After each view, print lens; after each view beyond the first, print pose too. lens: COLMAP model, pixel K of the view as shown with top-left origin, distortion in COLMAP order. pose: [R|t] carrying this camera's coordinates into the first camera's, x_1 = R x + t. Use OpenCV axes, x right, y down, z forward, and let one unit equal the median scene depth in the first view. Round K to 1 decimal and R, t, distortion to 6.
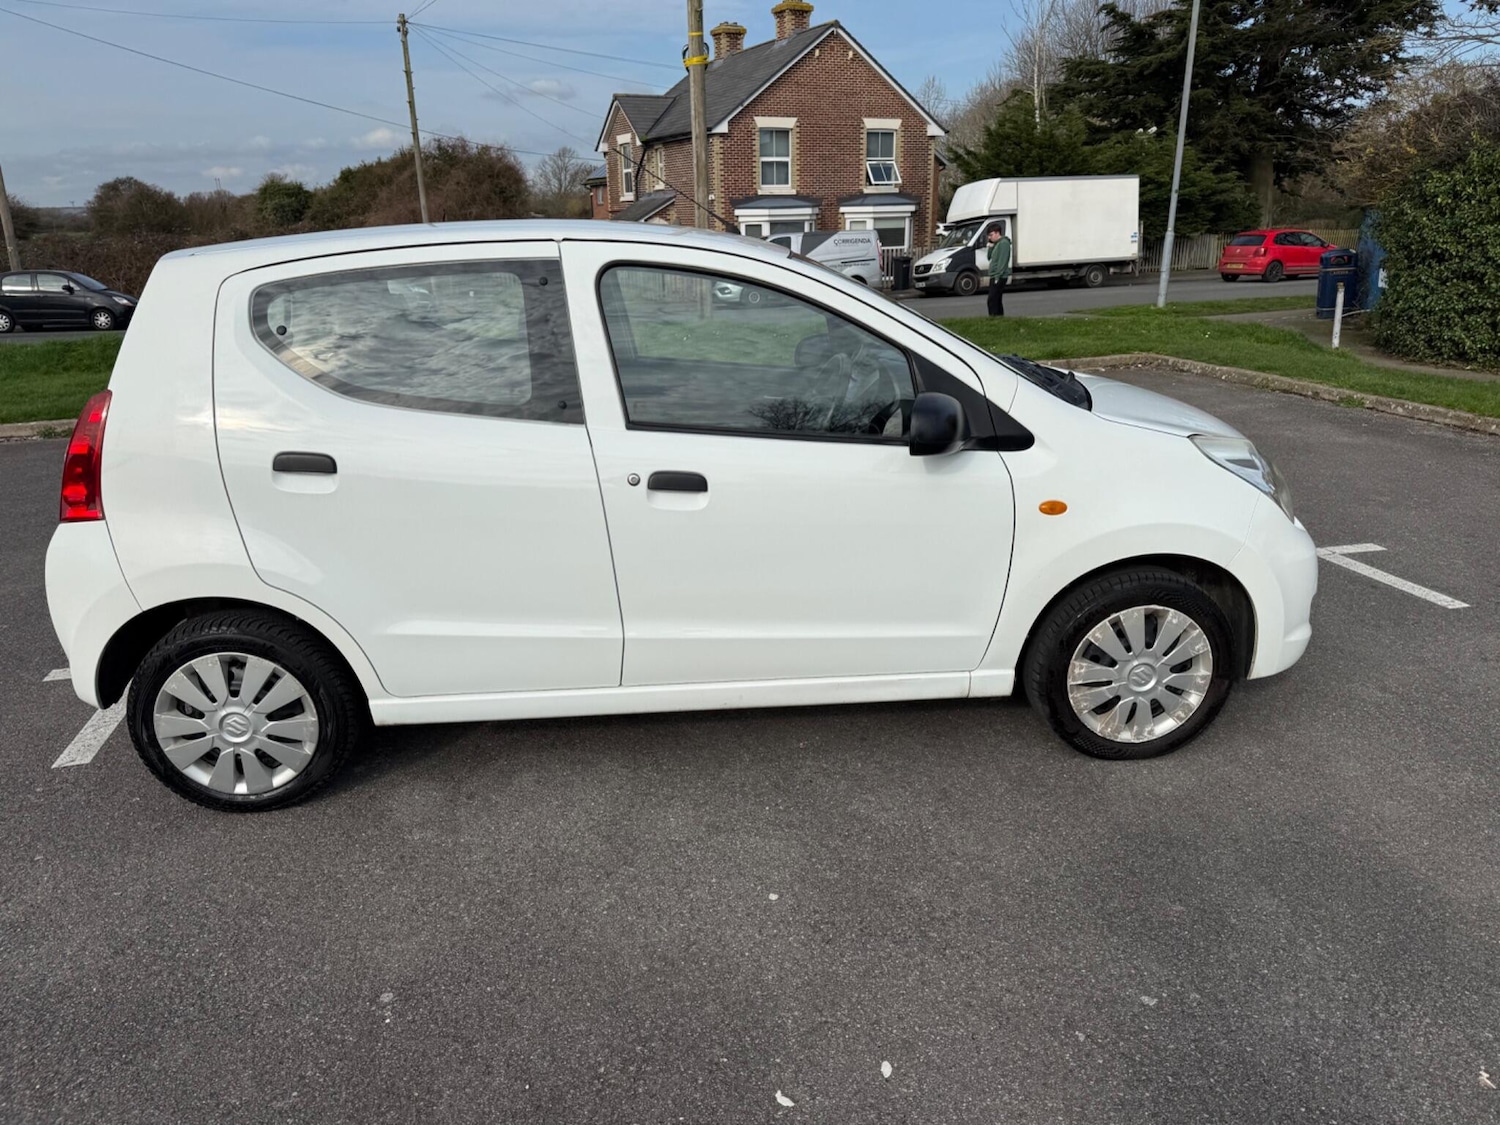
lens RADIAL K [[1056.3, 0, 748.3], [0, 1056.3, 571.9], [0, 0, 1]] dist [0.015875, -0.024249]
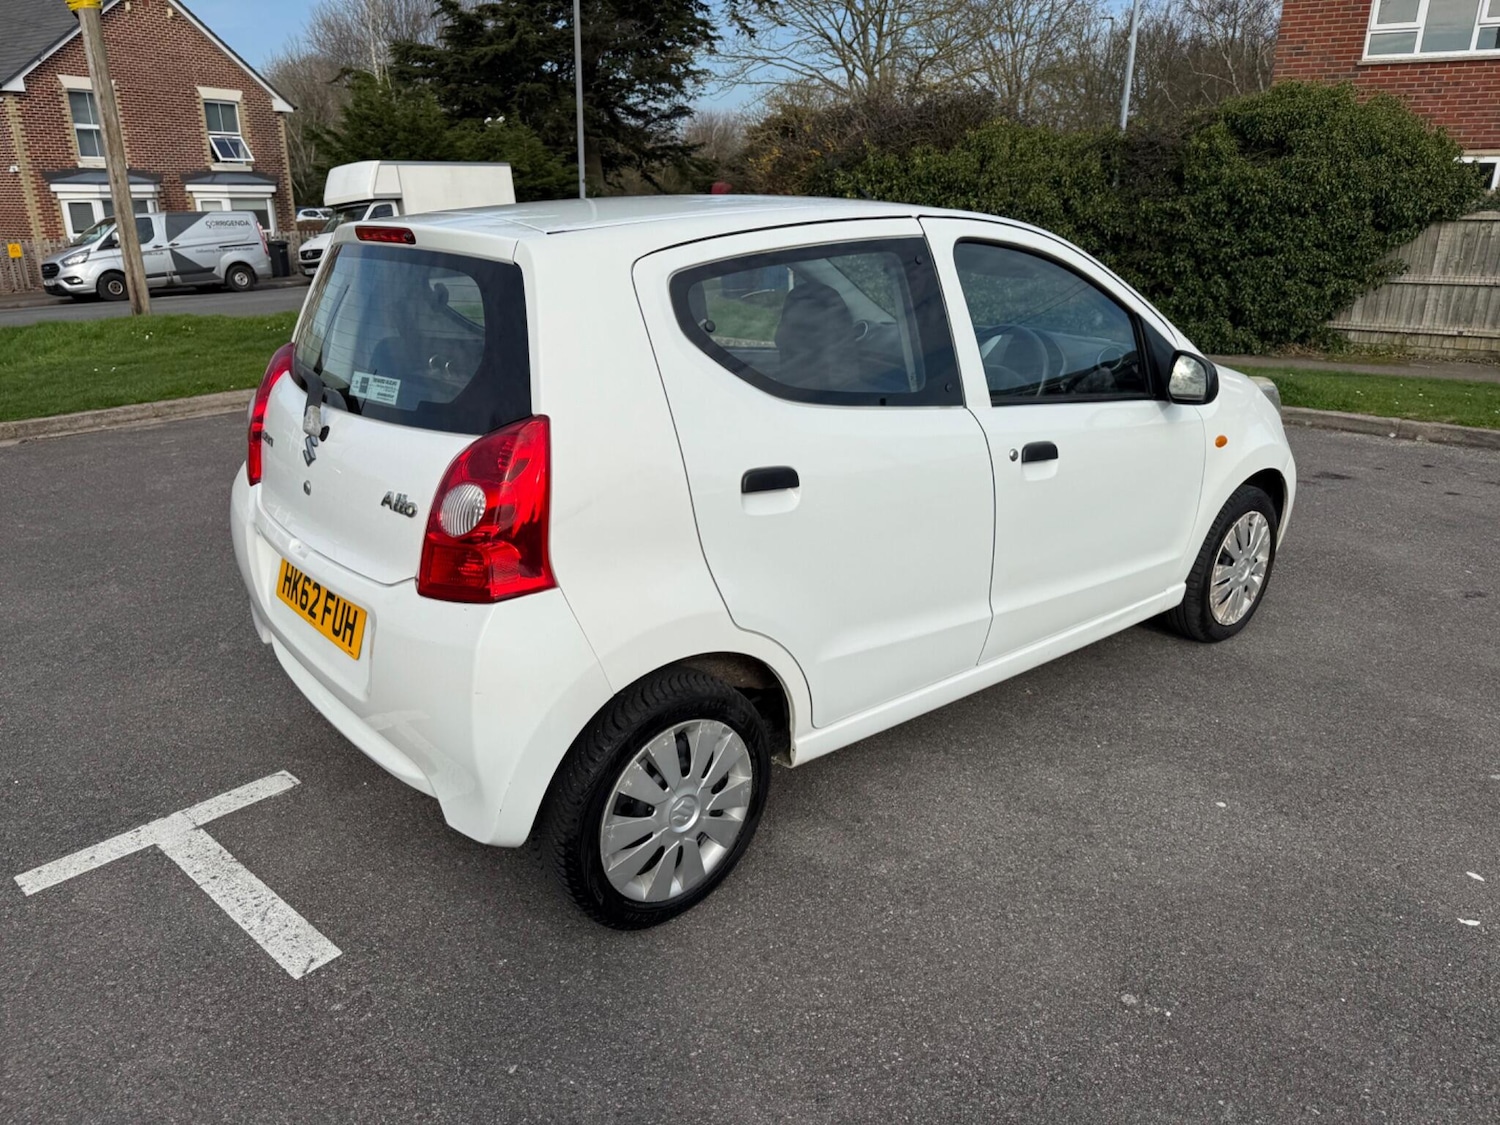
lens RADIAL K [[1056.3, 0, 747.2], [0, 1056.3, 564.7], [0, 0, 1]] dist [0.015875, -0.024249]
pose [[0.818528, -0.168120, 0.549316, -0.125426], [0.164838, 0.984743, 0.055761, -0.011605], [-0.550310, 0.044906, 0.833752, 0.042084]]
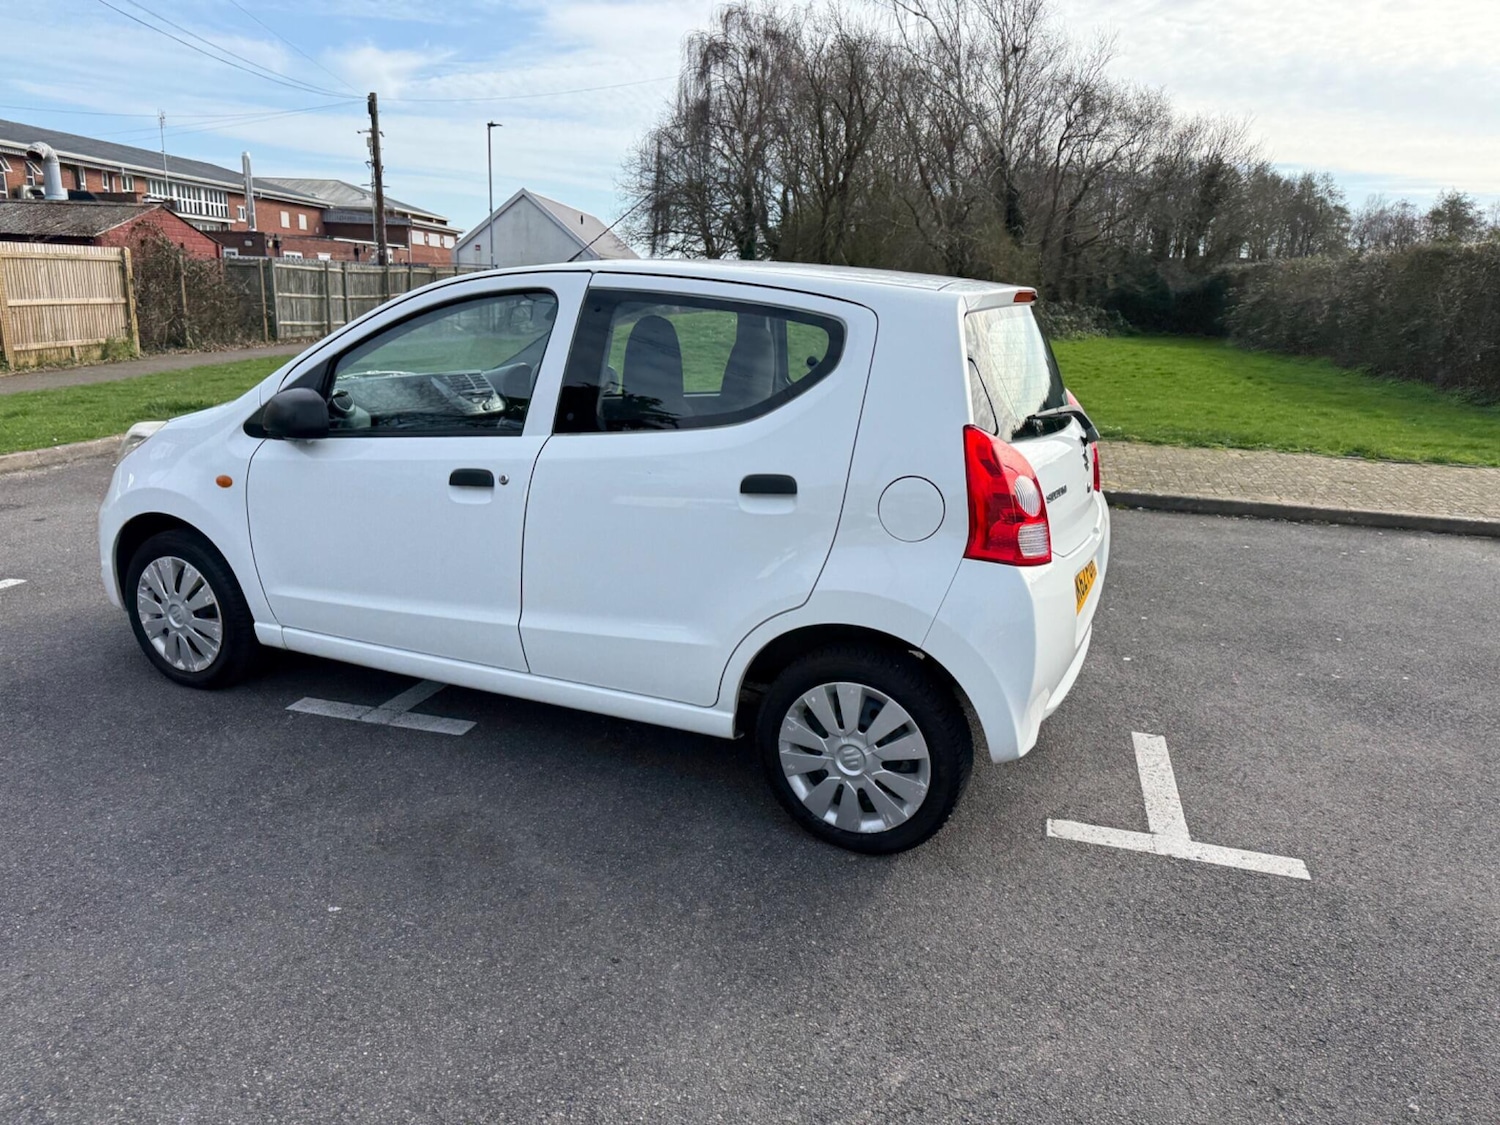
lens RADIAL K [[1056.3, 0, 746.2], [0, 1056.3, 550.5], [0, 0, 1]] dist [0.015875, -0.024249]
pose [[-0.875459, -0.125076, 0.466827, -0.128765], [0.141069, 0.857732, 0.494364, -0.101834], [-0.462246, 0.498650, -0.733265, 0.324000]]
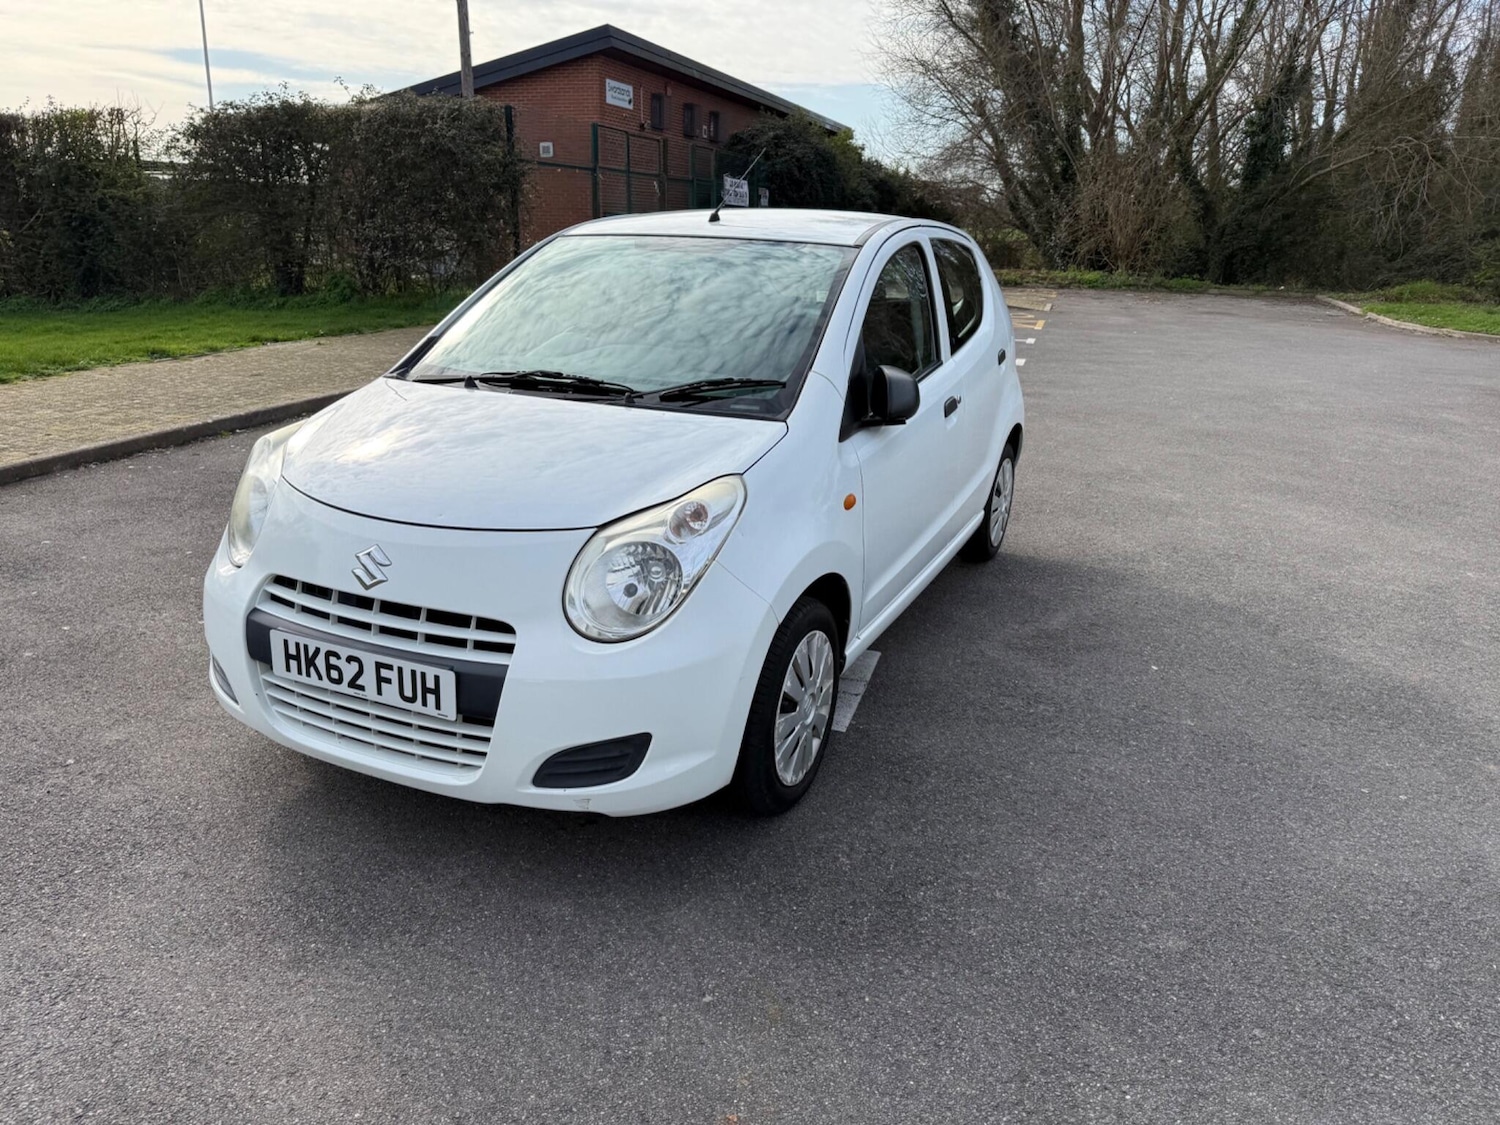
lens RADIAL K [[1056.3, 0, 741.1], [0, 1056.3, 560.9], [0, 0, 1]] dist [0.015875, -0.024249]
pose [[-0.499633, 0.275040, -0.821413, 0.167273], [-0.286255, 0.842559, 0.456238, -0.091590], [0.817573, 0.463085, -0.342239, 0.269150]]
